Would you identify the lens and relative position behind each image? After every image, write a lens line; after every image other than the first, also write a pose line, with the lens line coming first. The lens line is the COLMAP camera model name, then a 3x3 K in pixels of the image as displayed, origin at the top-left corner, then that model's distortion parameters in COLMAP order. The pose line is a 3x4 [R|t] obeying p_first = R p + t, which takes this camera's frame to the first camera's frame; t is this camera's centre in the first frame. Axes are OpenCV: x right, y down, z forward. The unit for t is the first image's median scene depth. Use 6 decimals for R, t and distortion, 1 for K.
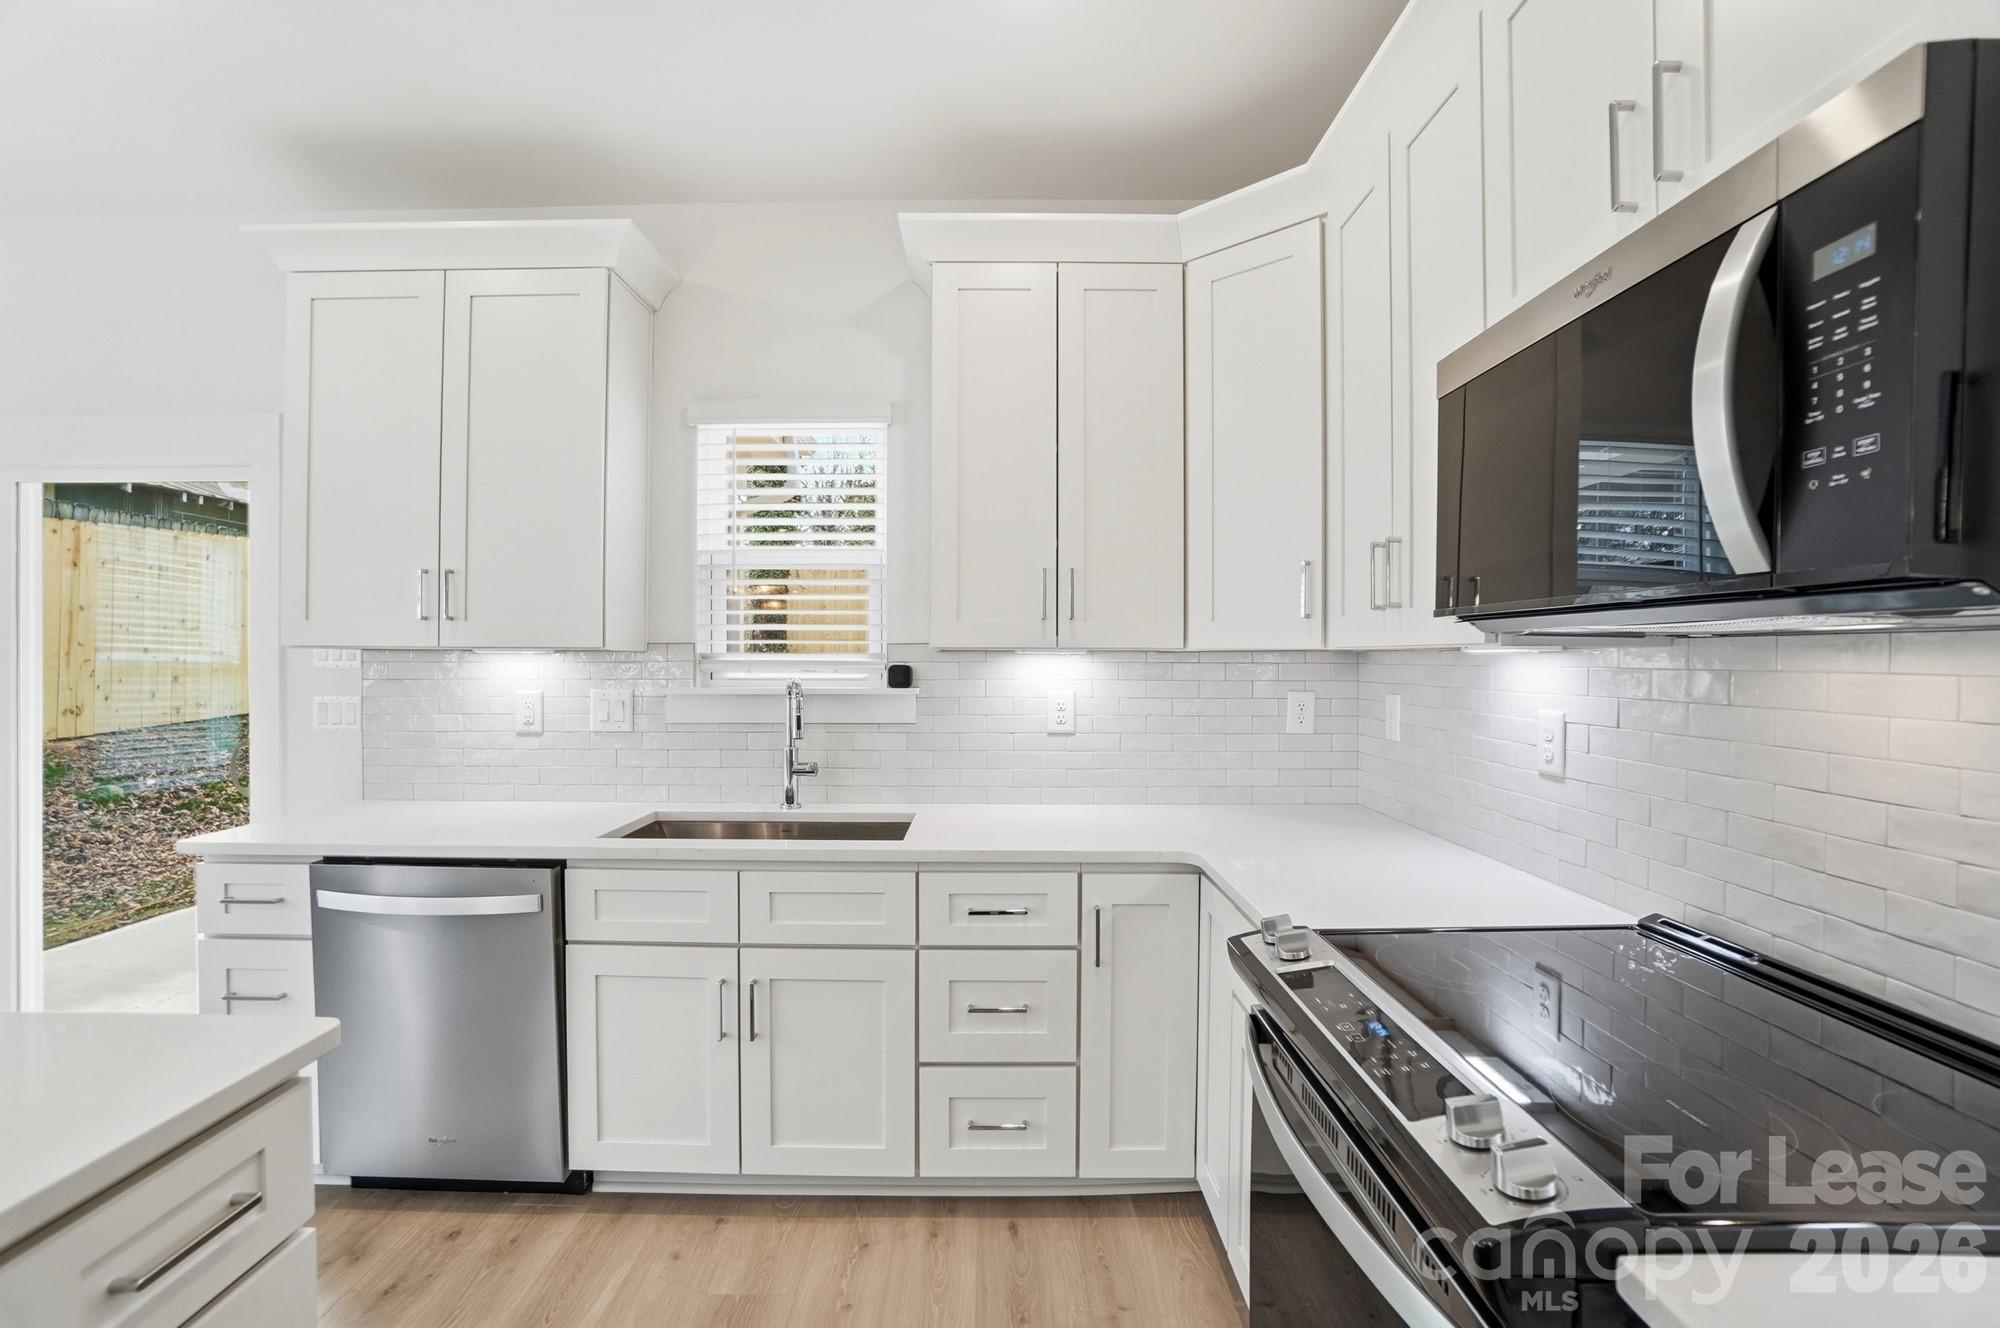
lens RADIAL K [[904.5, 0, 992.3], [0, 904.5, 673.3], [0, 0, 1]] dist [-0.051457, 0.016798]
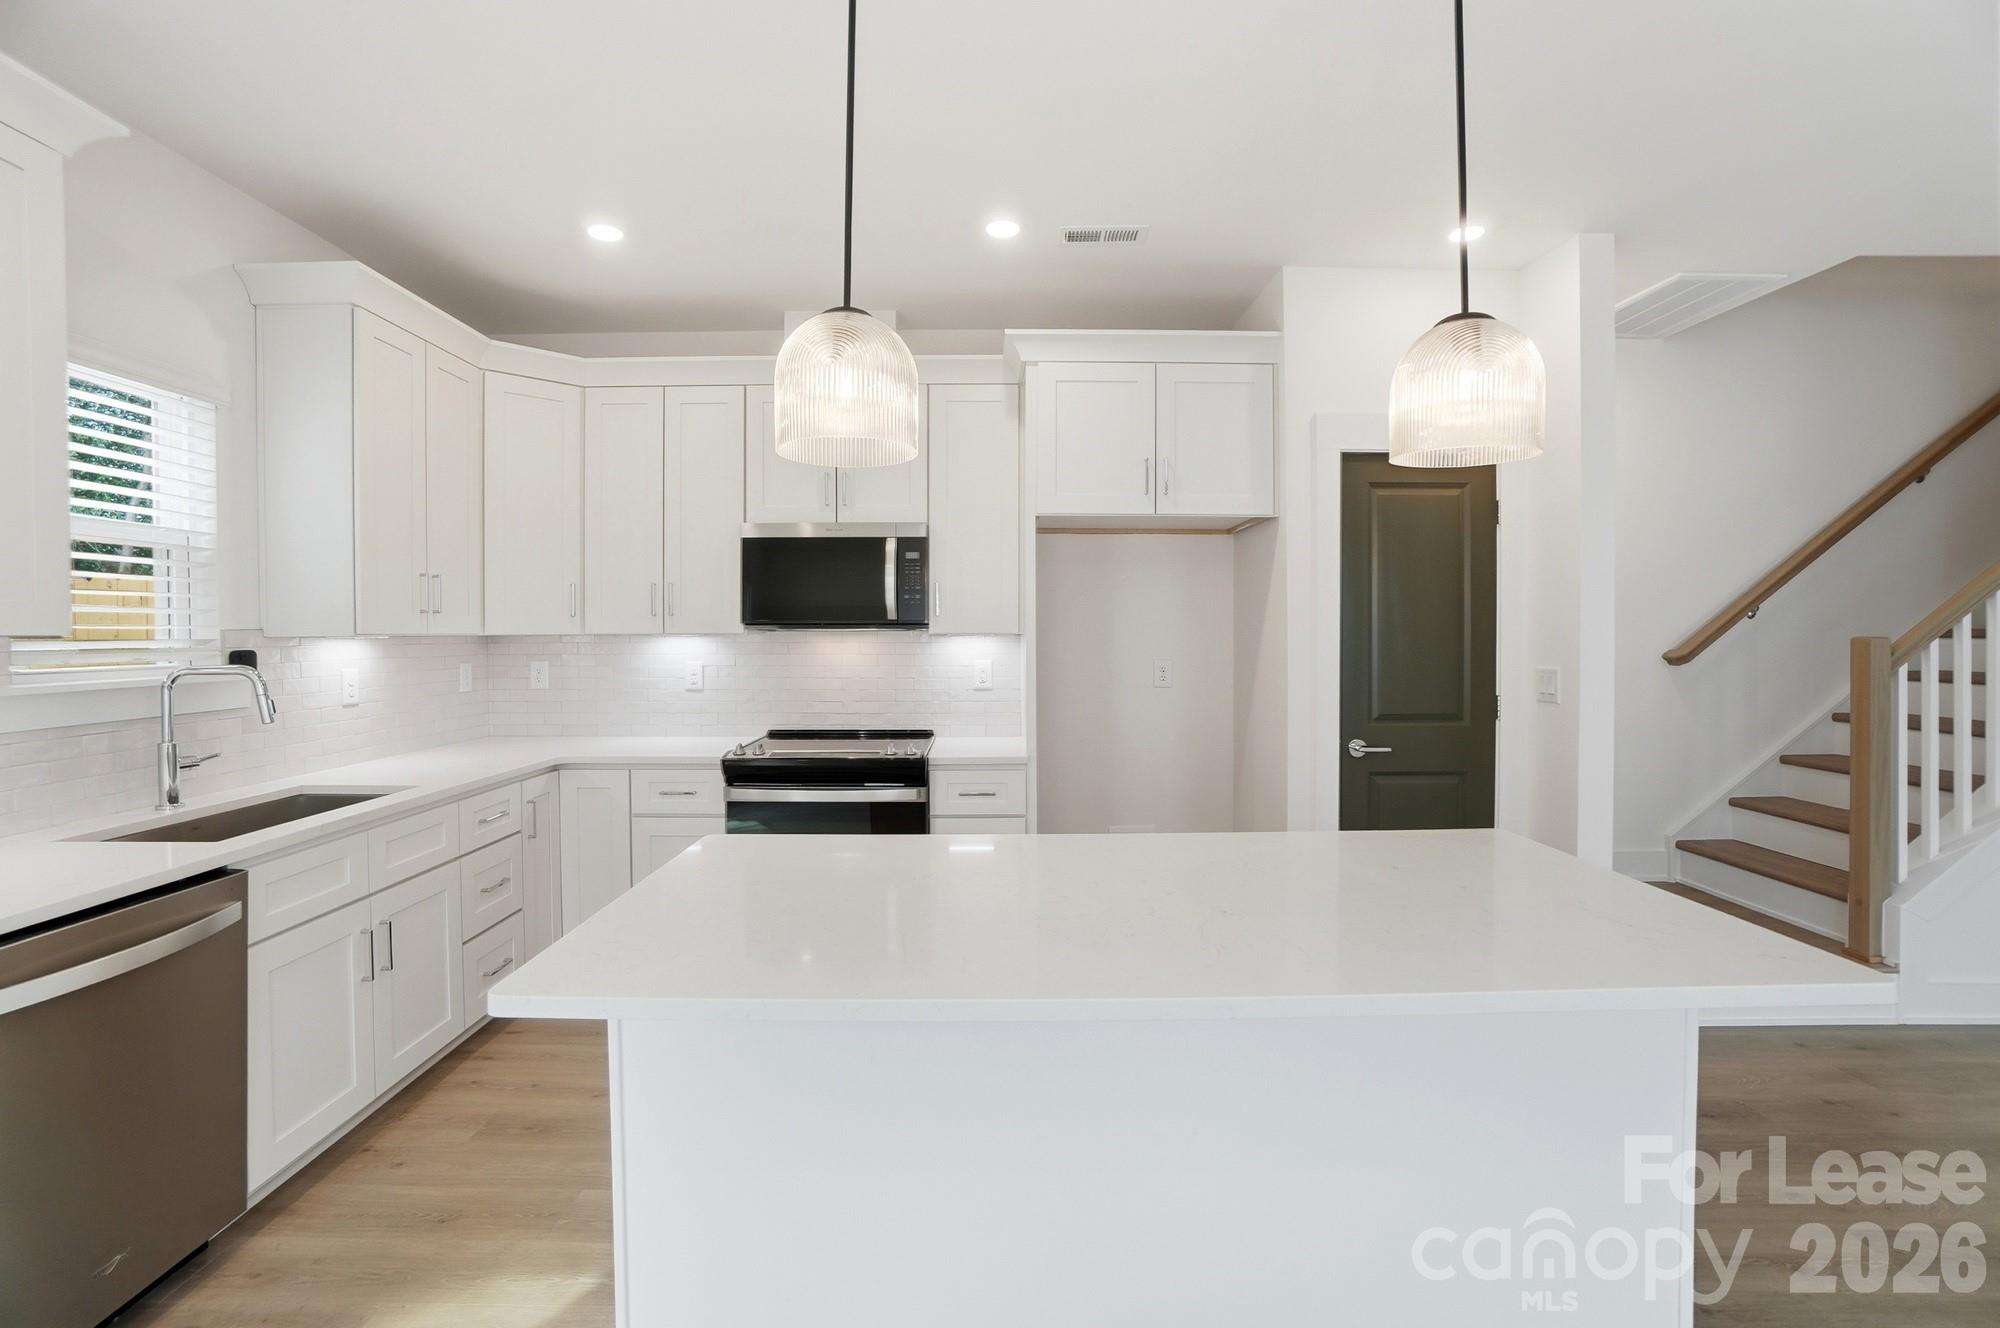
lens RADIAL K [[904.5, 0, 990.8], [0, 904.5, 654.3], [0, 0, 1]] dist [-0.051457, 0.016798]
pose [[-0.008649, -0.026617, 0.999608, -1.339877], [0.019498, 0.999451, 0.026781, -0.019045], [-0.999772, 0.019722, -0.008125, 0.200196]]
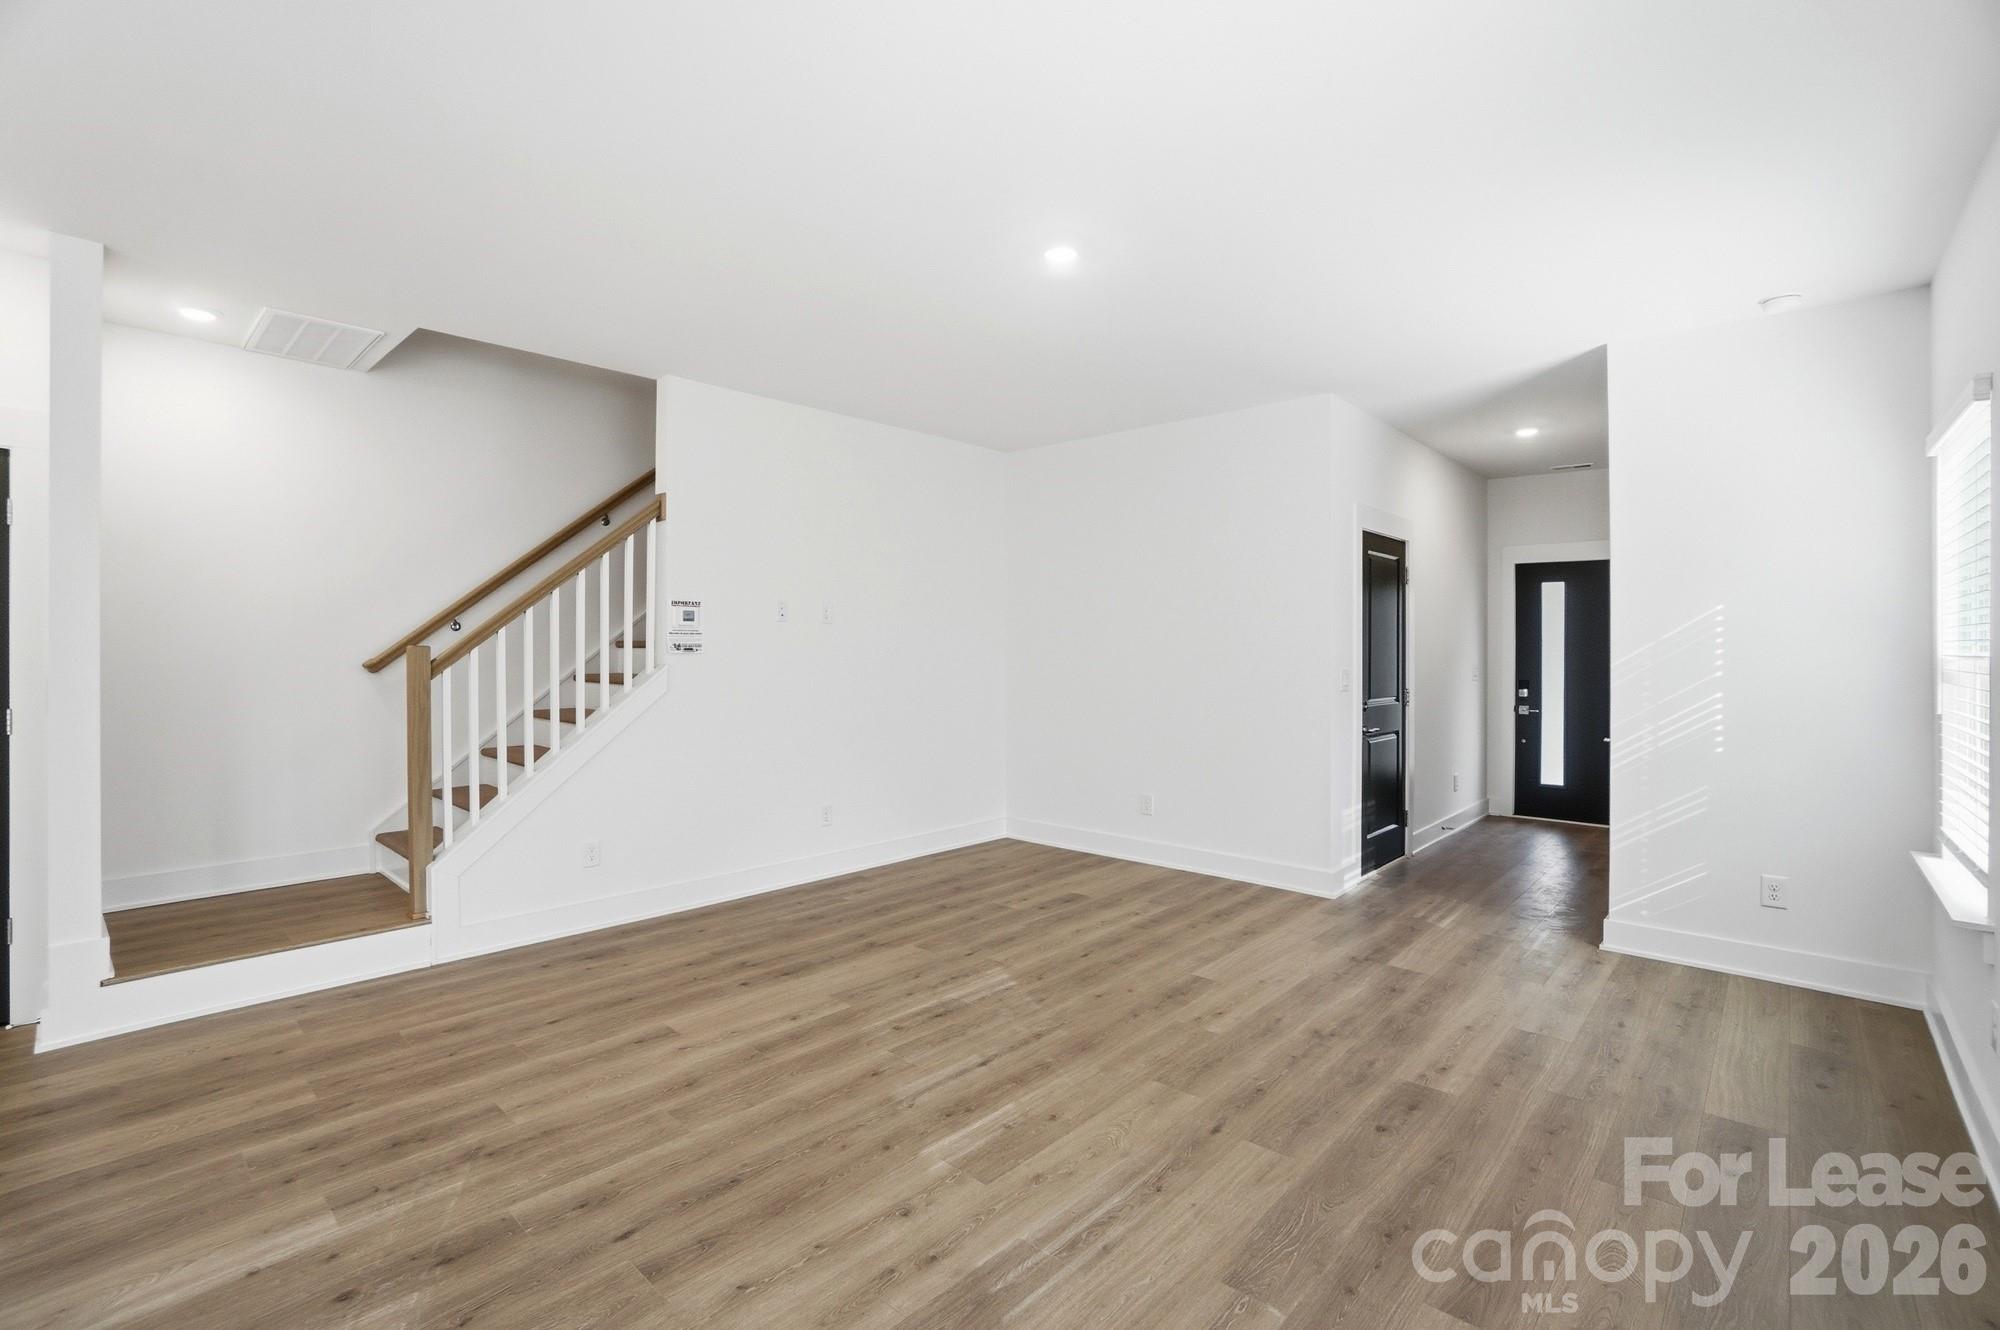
lens RADIAL K [[904.5, 0, 1001.9], [0, 904.5, 637.3], [0, 0, 1]] dist [-0.051457, 0.016798]
pose [[-0.742045, 0.005362, 0.670328, -1.931499], [0.009724, 0.999949, 0.002766, 0.010266], [-0.670279, 0.008571, -0.742060, -0.718111]]
